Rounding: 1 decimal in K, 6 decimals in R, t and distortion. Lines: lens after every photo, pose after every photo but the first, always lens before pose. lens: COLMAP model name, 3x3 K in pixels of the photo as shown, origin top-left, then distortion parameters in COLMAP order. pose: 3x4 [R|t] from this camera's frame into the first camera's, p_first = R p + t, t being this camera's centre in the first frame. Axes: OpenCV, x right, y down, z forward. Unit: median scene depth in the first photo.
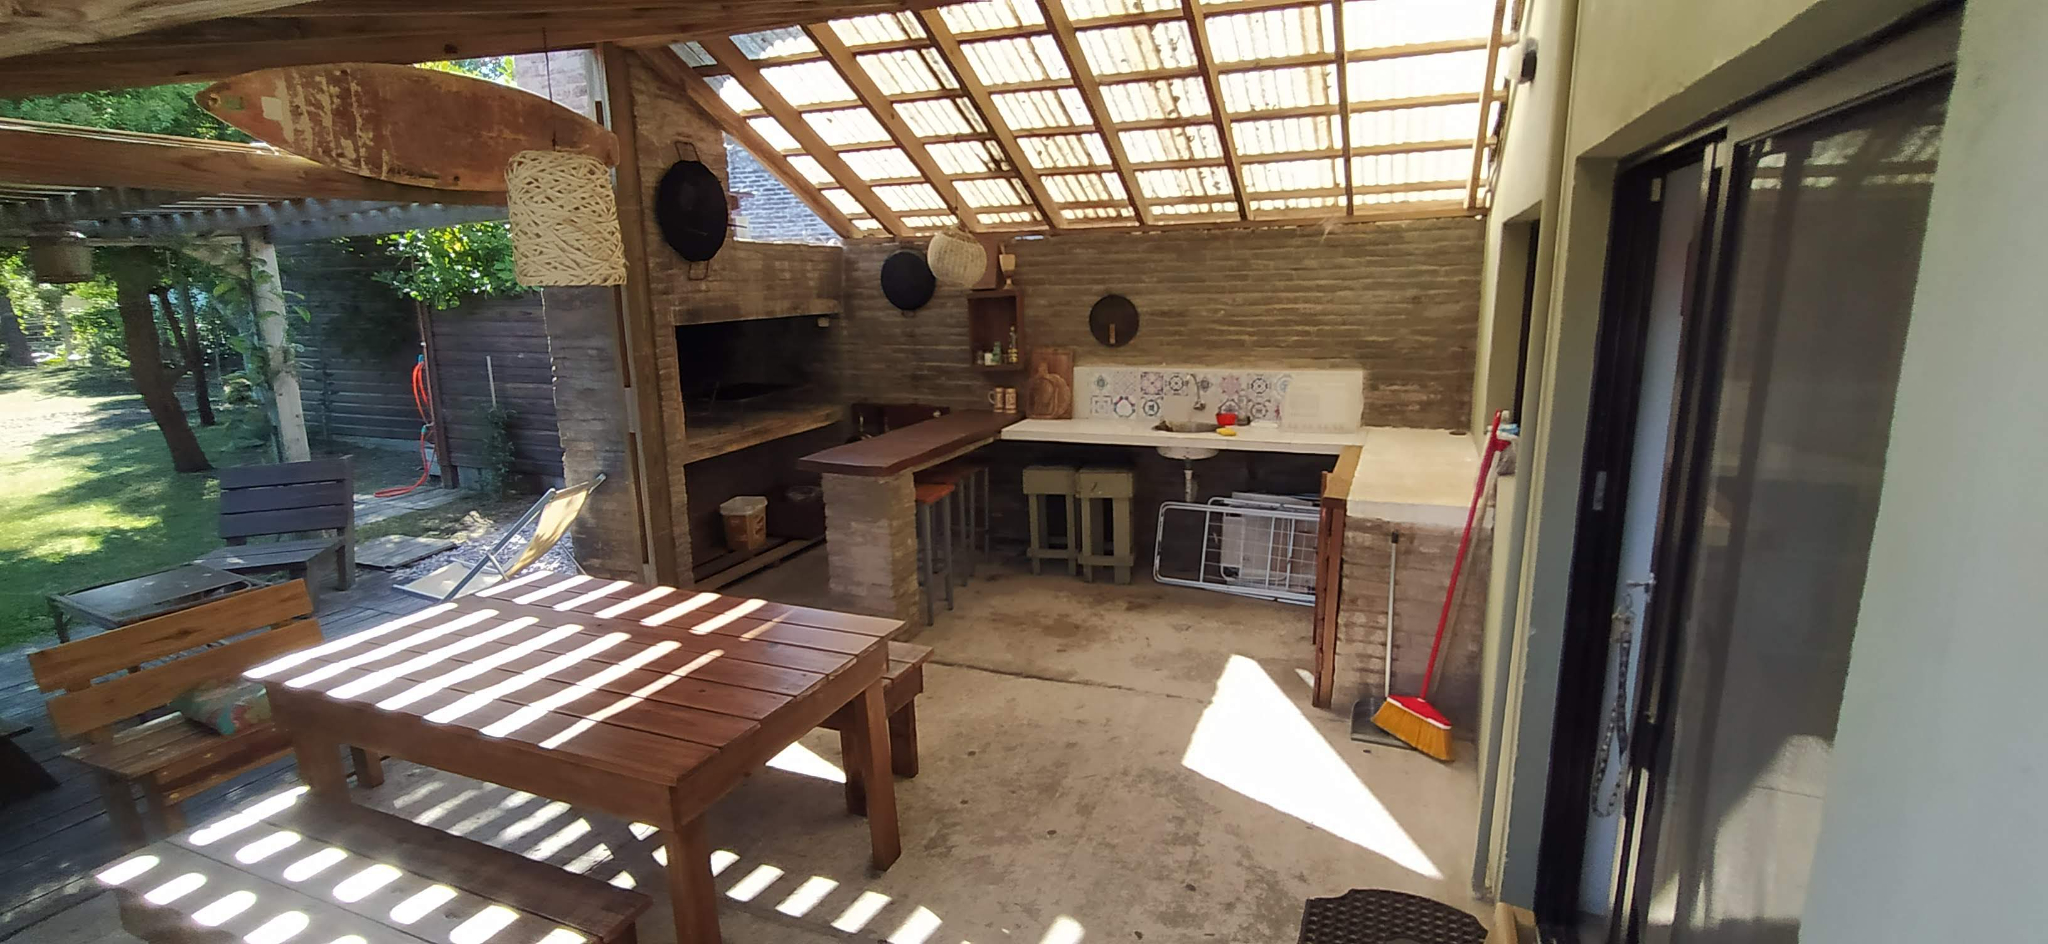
lens RADIAL K [[926.5, 0, 1019.7], [0, 926.5, 453.5], [0, 0, 1]] dist [-0.005848, 0.006212]
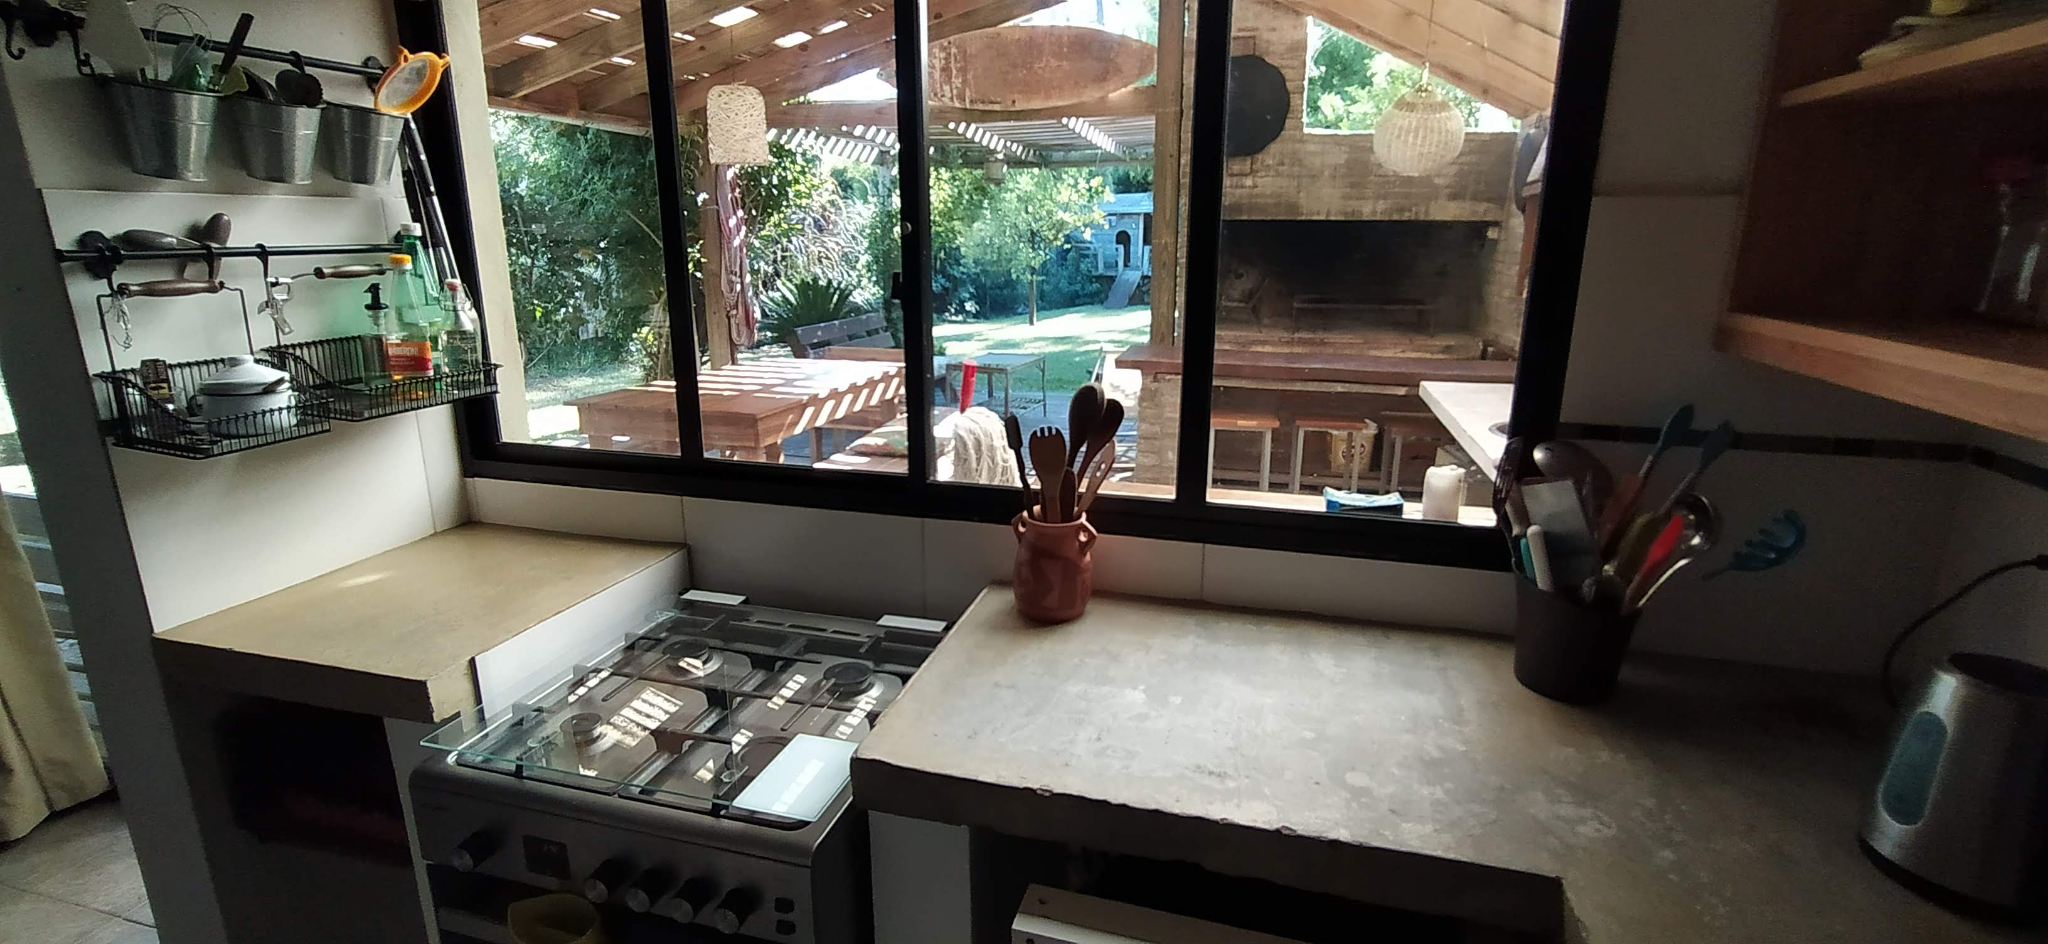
lens RADIAL K [[926.5, 0, 1026.1], [0, 926.5, 453.4], [0, 0, 1]] dist [-0.005848, 0.006212]
pose [[0.129265, 0.256199, -0.957942, 0.641010], [-0.196519, 0.953504, 0.228494, -0.076594], [0.971942, 0.158718, 0.173603, 0.602518]]
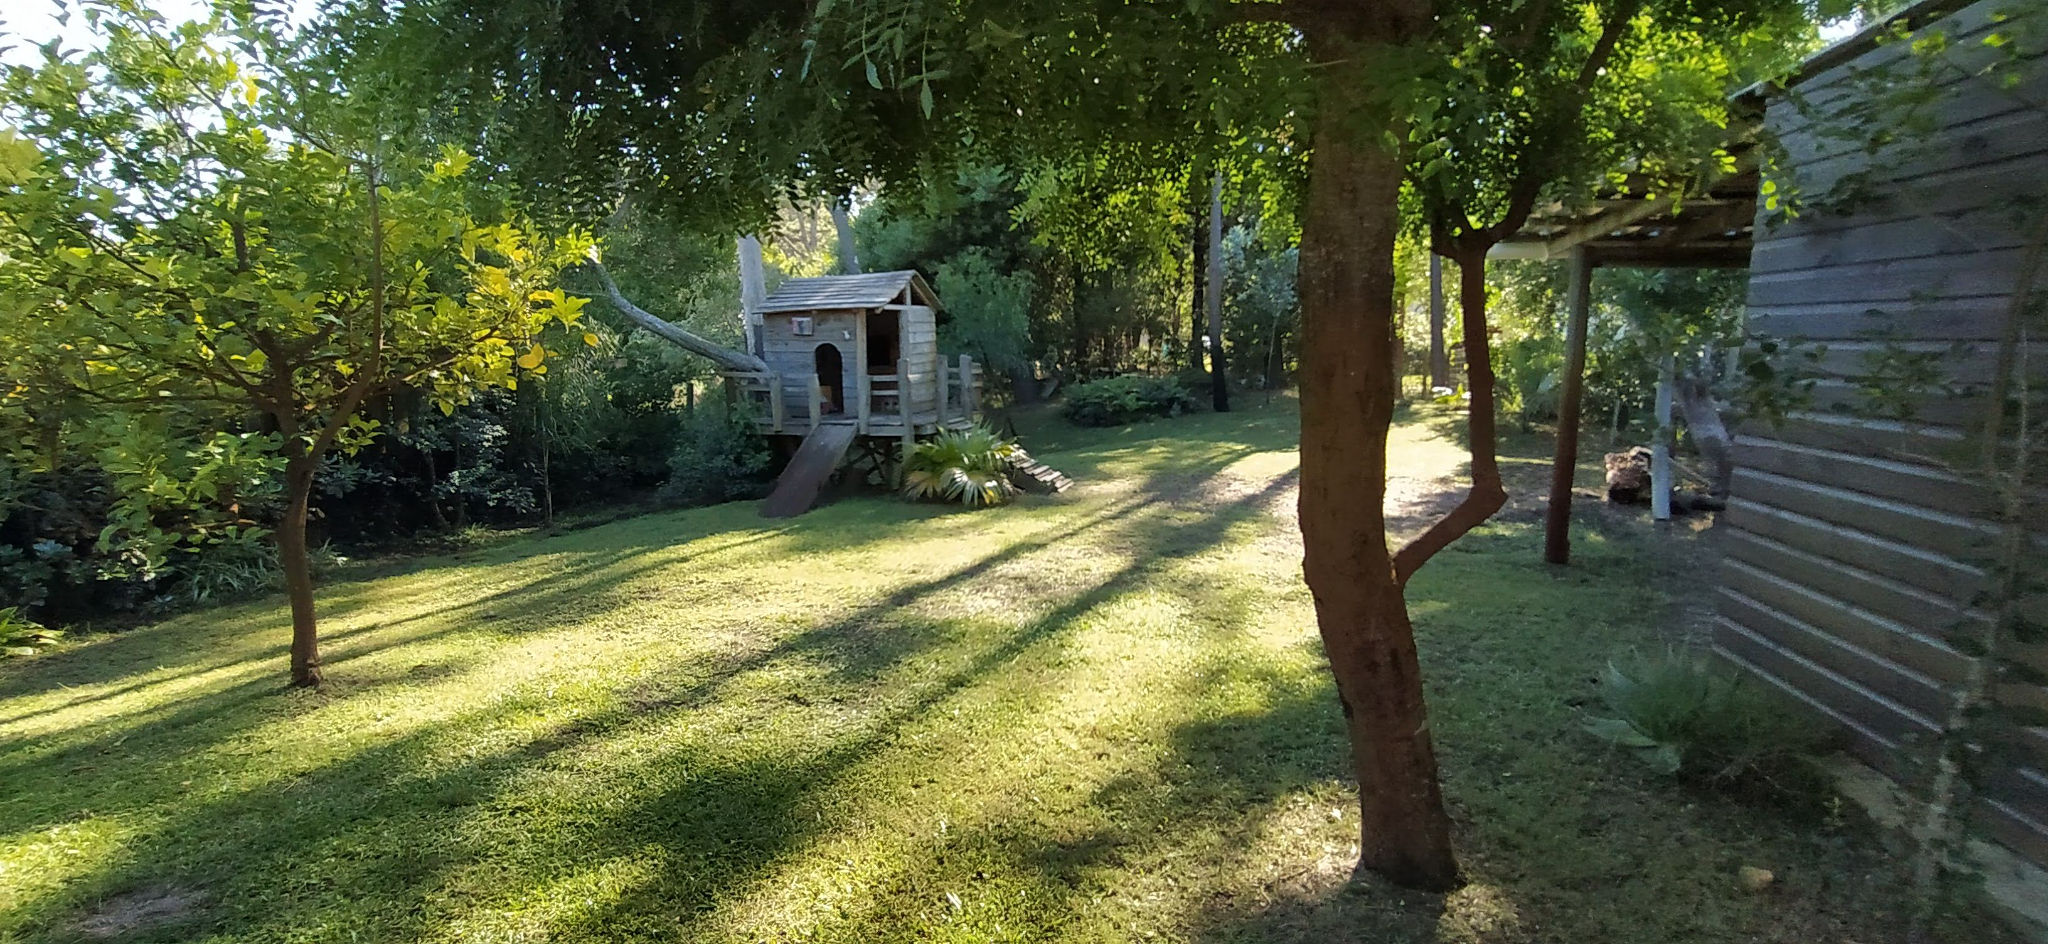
lens RADIAL K [[926.5, 0, 1034.9], [0, 926.5, 454.9], [0, 0, 1]] dist [-0.005848, 0.006212]
pose [[0.282467, 0.143840, -0.948432, -1.142184], [-0.188969, 0.977664, 0.091994, -0.186864], [0.940480, 0.153239, 0.303339, 1.333069]]
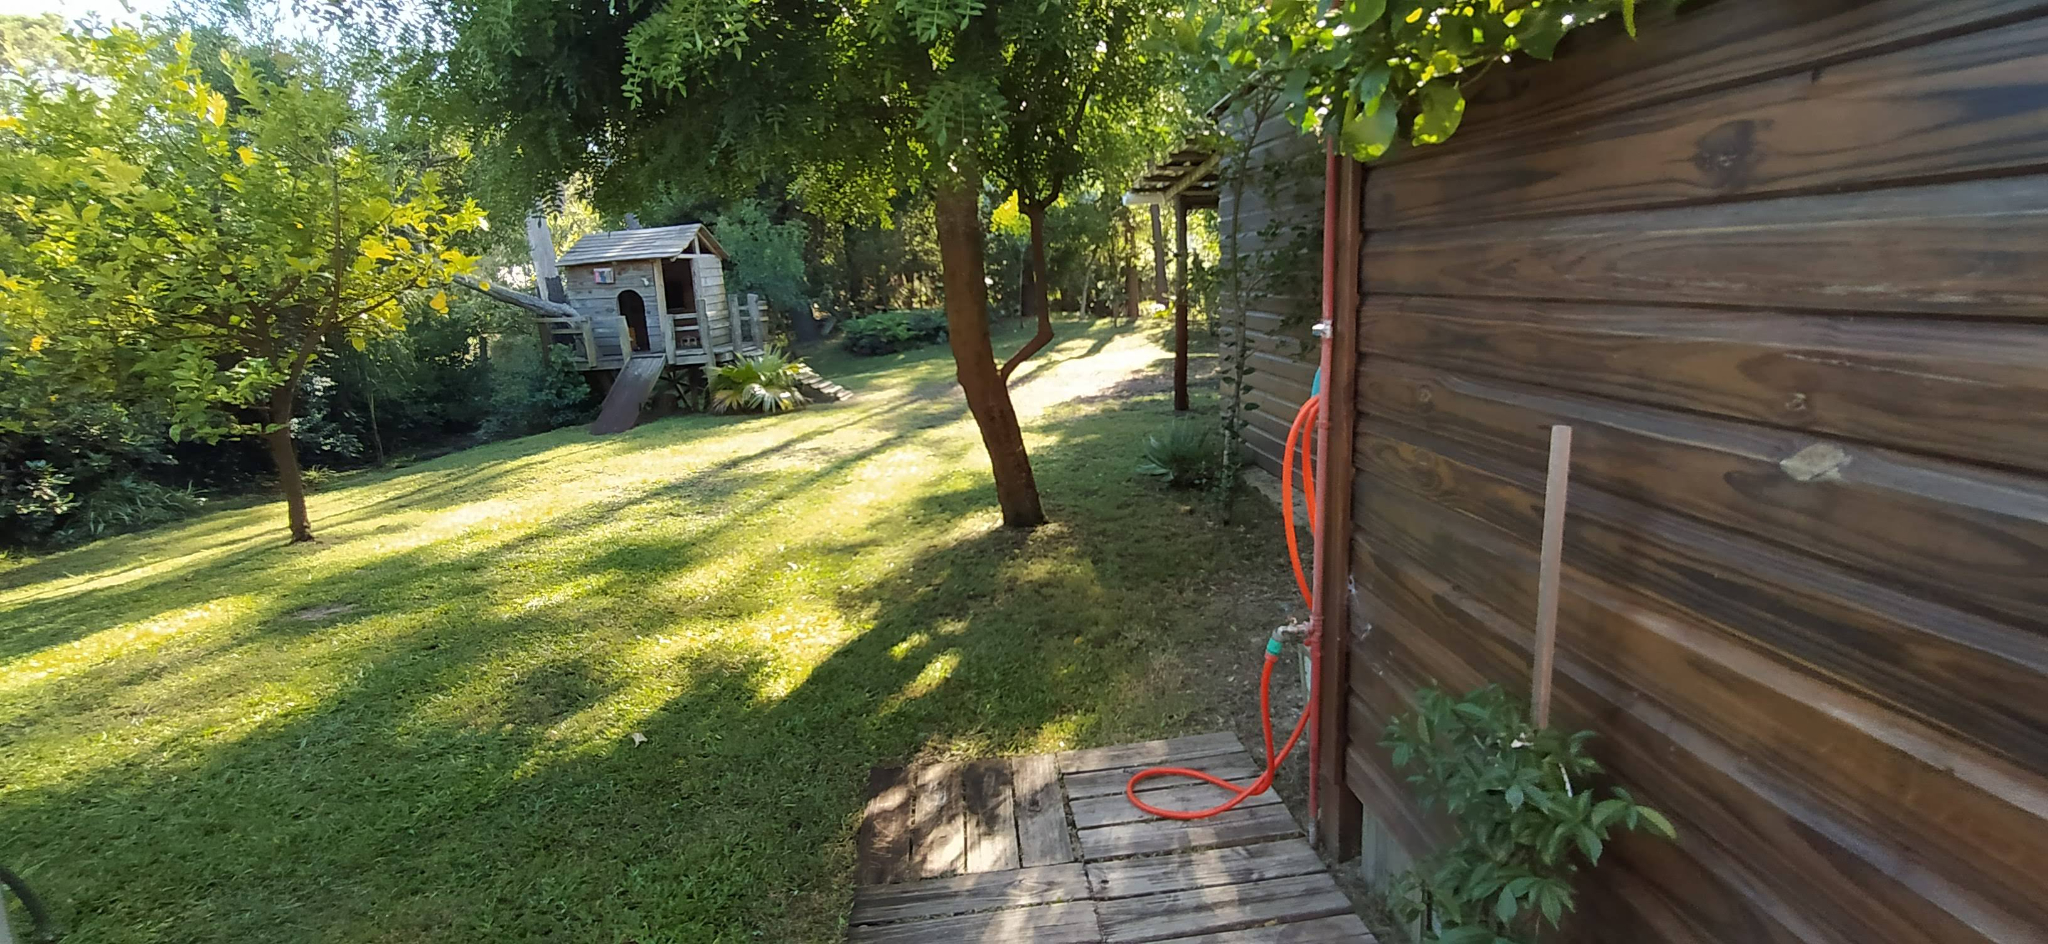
lens RADIAL K [[926.5, 0, 1027.9], [0, 926.5, 452.1], [0, 0, 1]] dist [-0.005848, 0.006212]
pose [[0.491578, 0.165282, -0.855005, -0.689691], [-0.132520, 0.984586, 0.114140, -0.153658], [0.860692, 0.057196, 0.505904, 1.202756]]
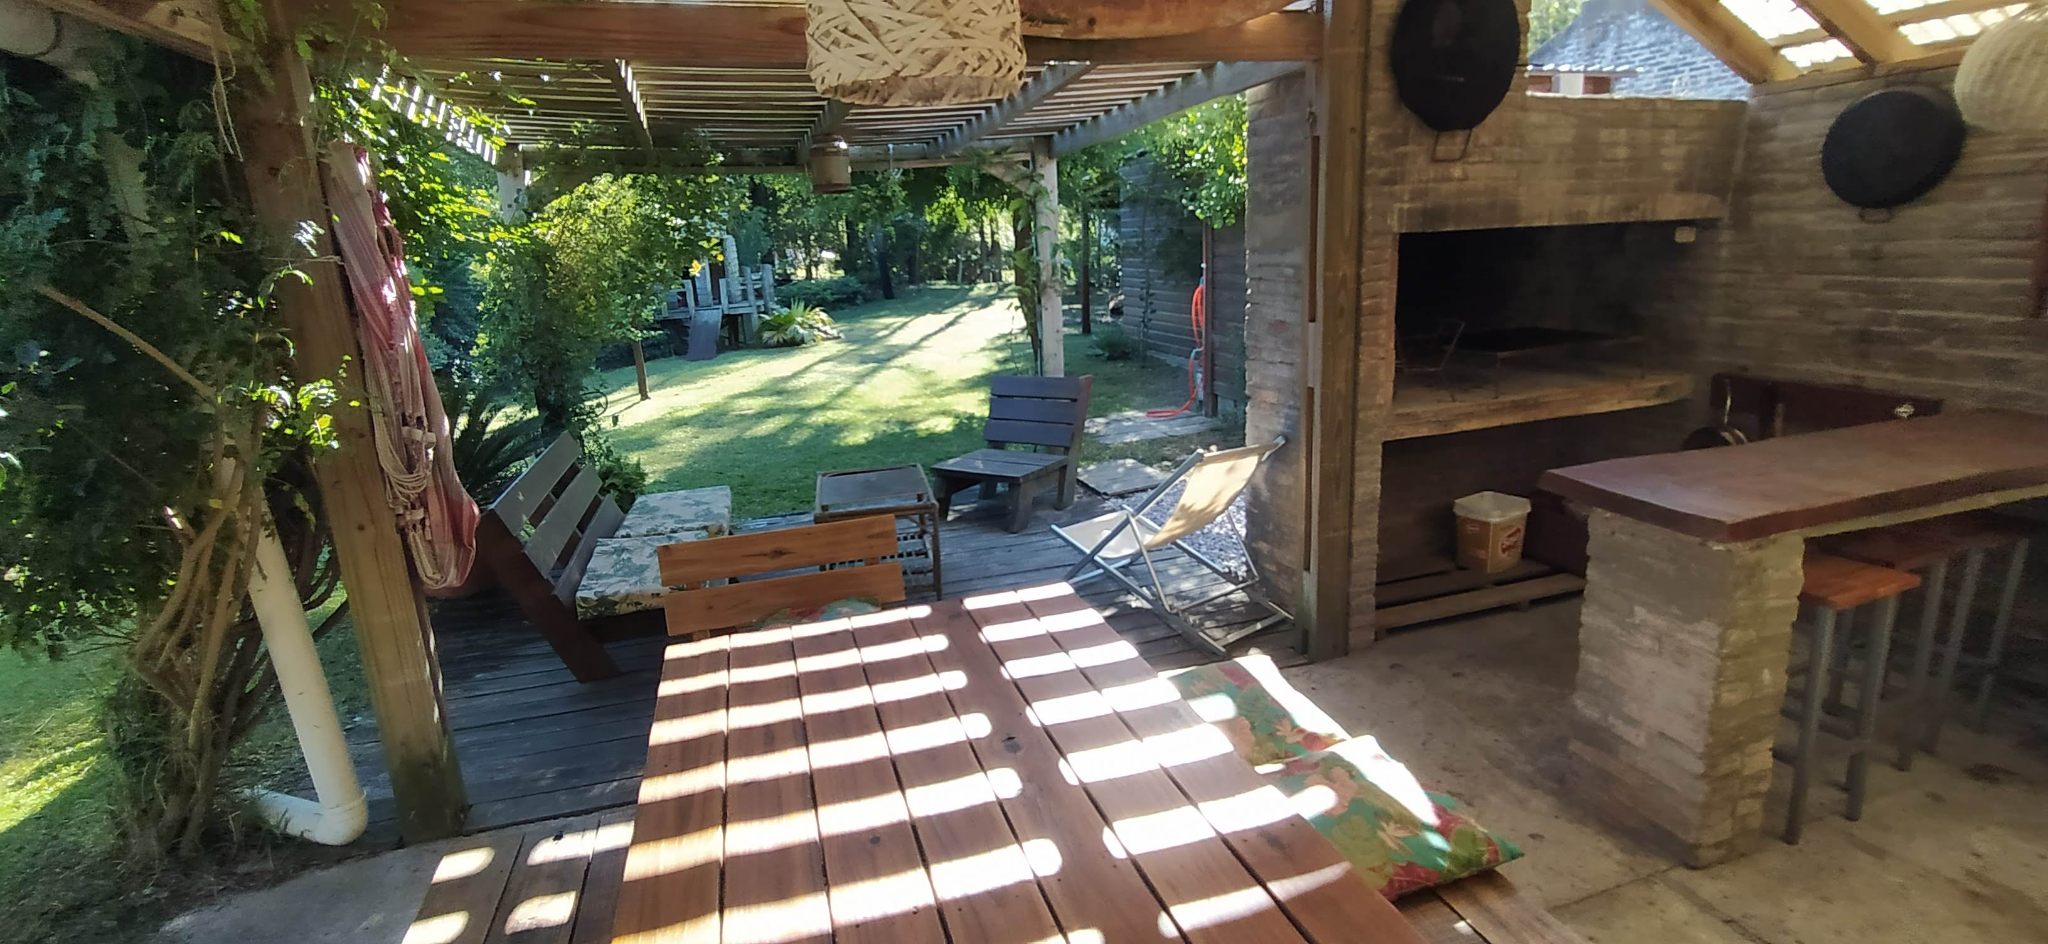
lens RADIAL K [[926.5, 0, 1033.8], [0, 926.5, 453.6], [0, 0, 1]] dist [-0.005848, 0.006212]
pose [[0.658940, 0.164067, -0.734085, -0.030203], [-0.113580, 0.986435, 0.118514, -0.028703], [0.743571, 0.005284, 0.668636, 0.335530]]
